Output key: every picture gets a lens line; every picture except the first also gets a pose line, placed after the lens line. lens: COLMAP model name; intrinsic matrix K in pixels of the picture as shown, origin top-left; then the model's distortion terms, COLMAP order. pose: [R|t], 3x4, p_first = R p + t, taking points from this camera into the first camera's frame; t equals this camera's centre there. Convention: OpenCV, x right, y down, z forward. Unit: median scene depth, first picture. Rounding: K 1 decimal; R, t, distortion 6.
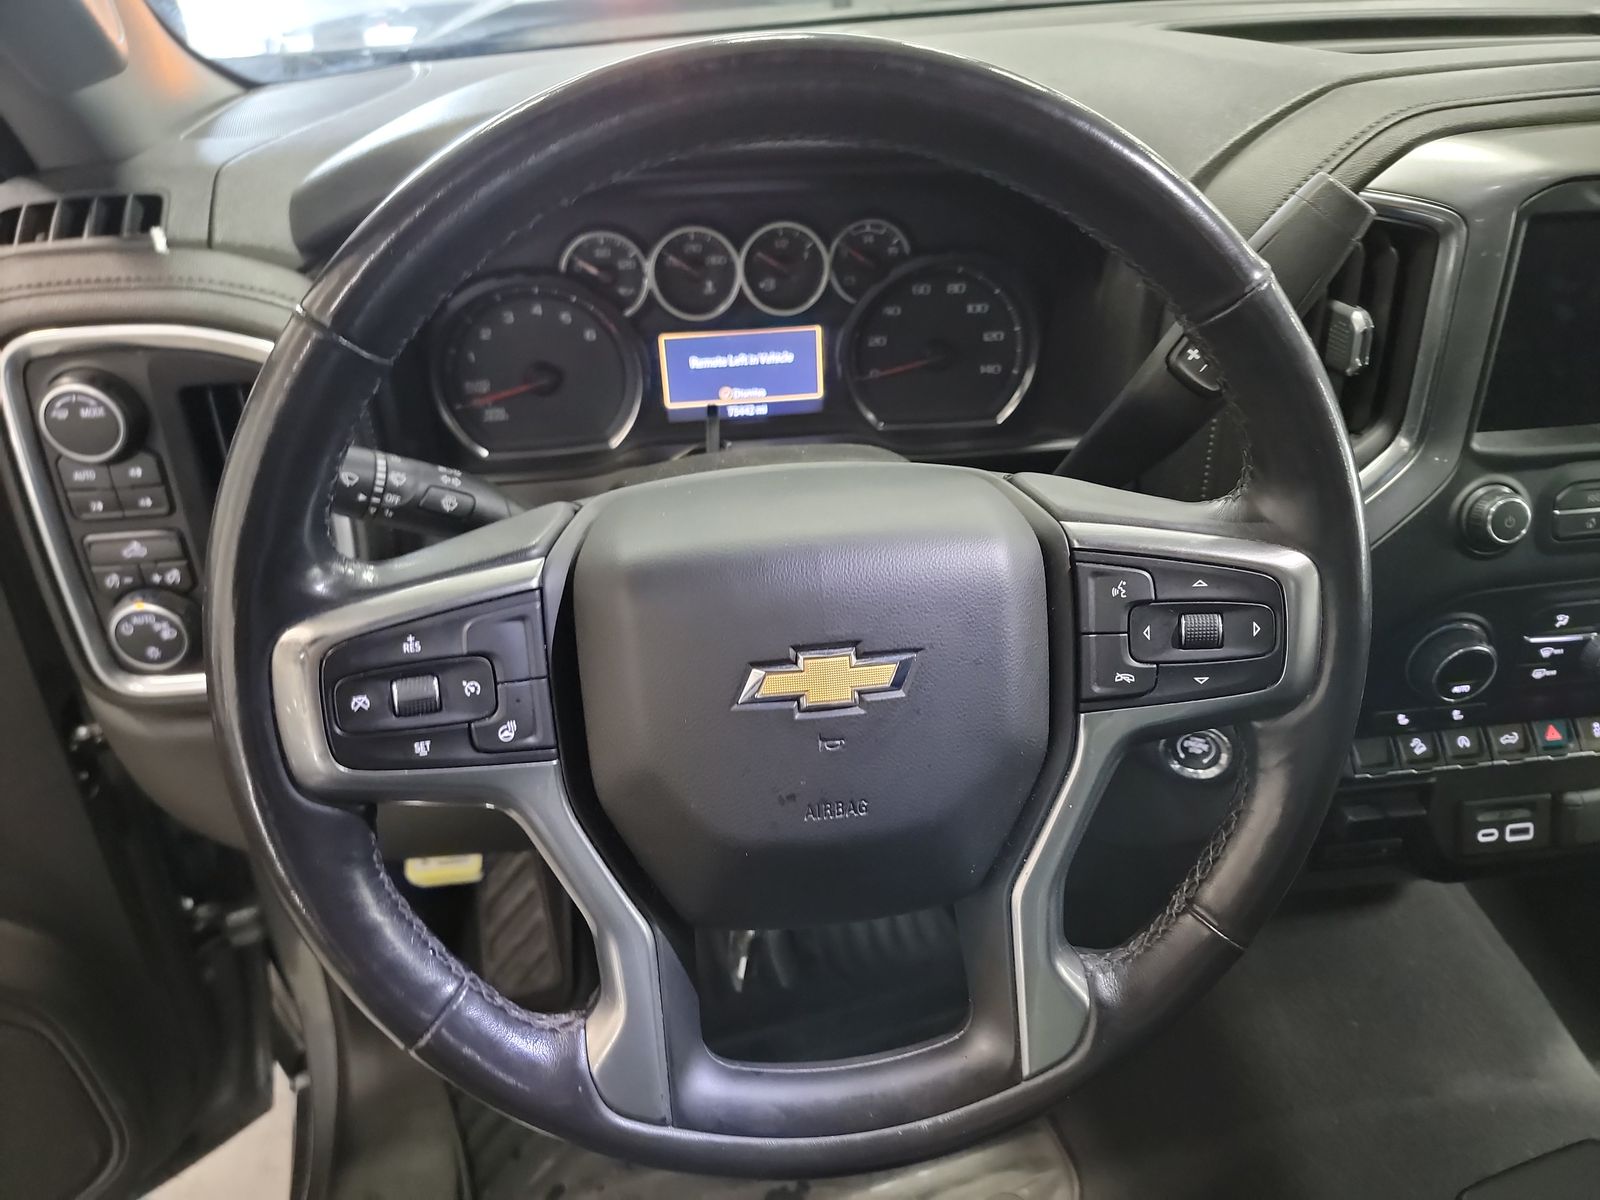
lens RADIAL K [[1136.3, 0, 800.7], [0, 1136.3, 605.6], [0, 0, 1]] dist [0.060126, -0.035198]
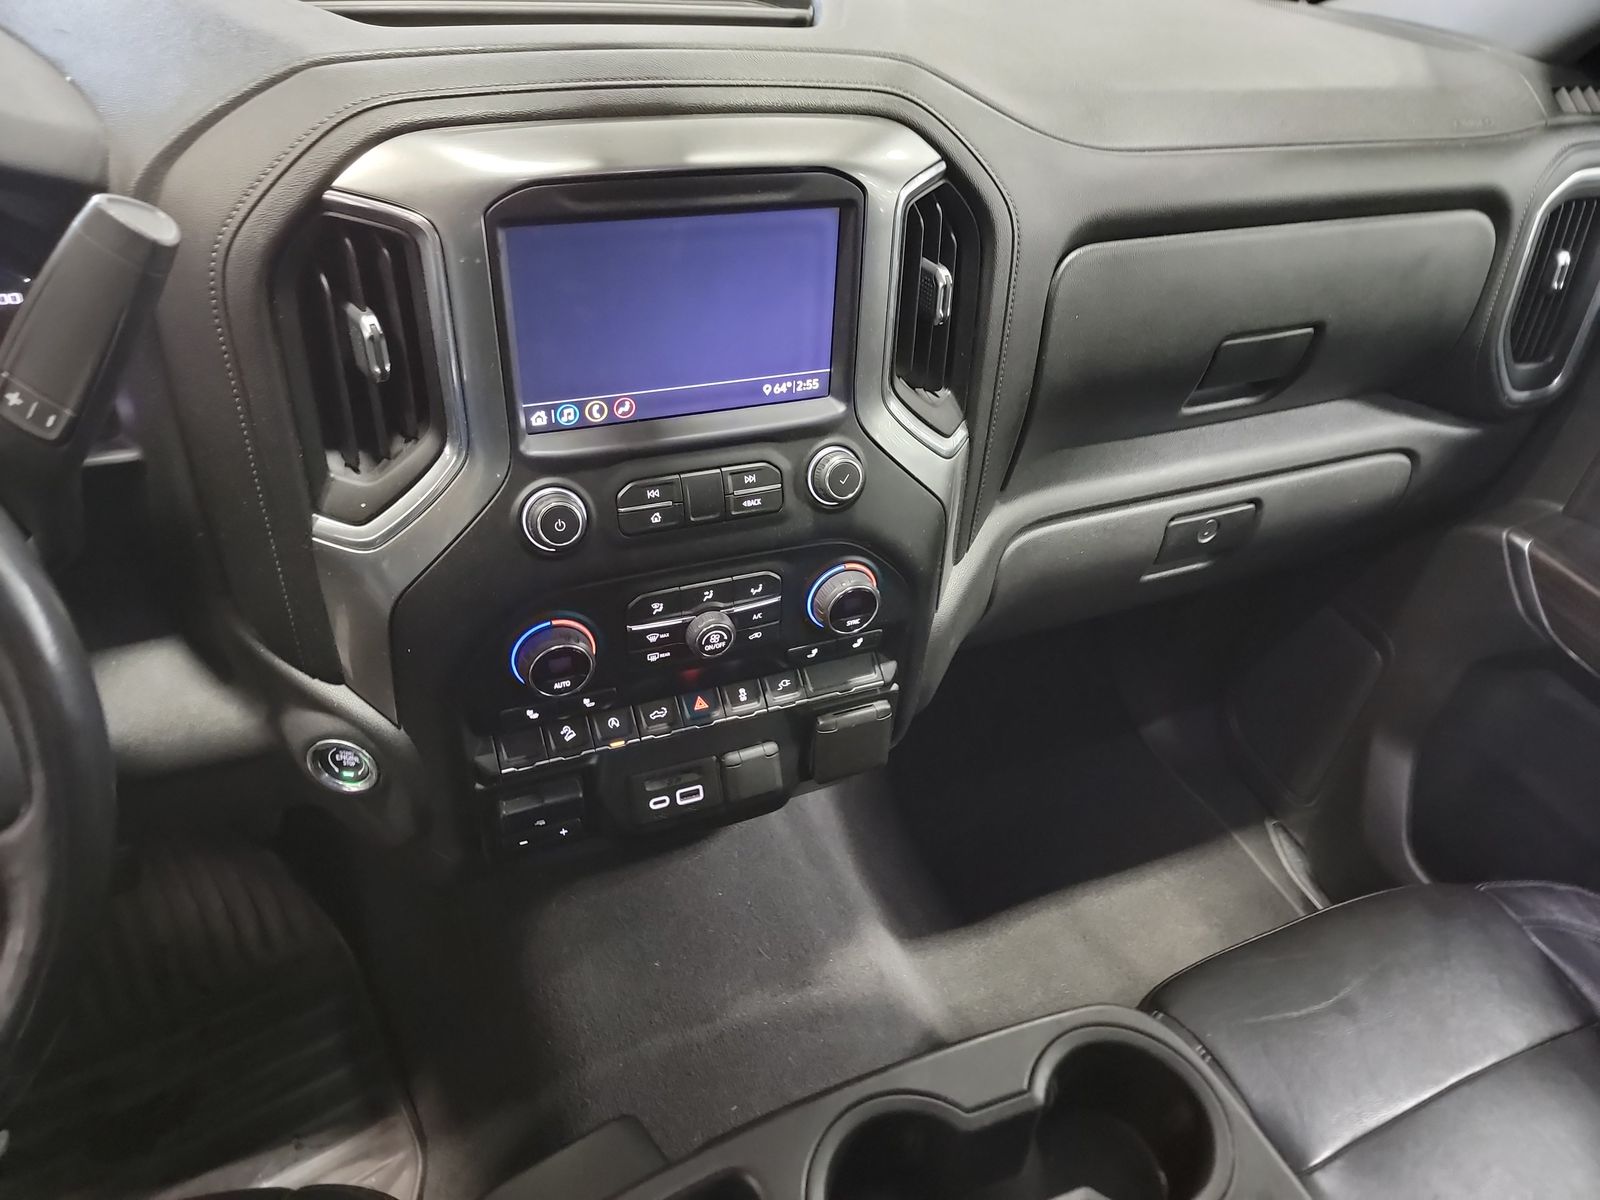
lens RADIAL K [[1136.3, 0, 804.8], [0, 1136.3, 599.8], [0, 0, 1]] dist [0.060126, -0.035198]
pose [[0.958736, -0.088816, 0.270069, 0.470892], [0.065121, 0.993299, 0.095481, -0.077218], [-0.276740, -0.073954, 0.958095, -0.015254]]
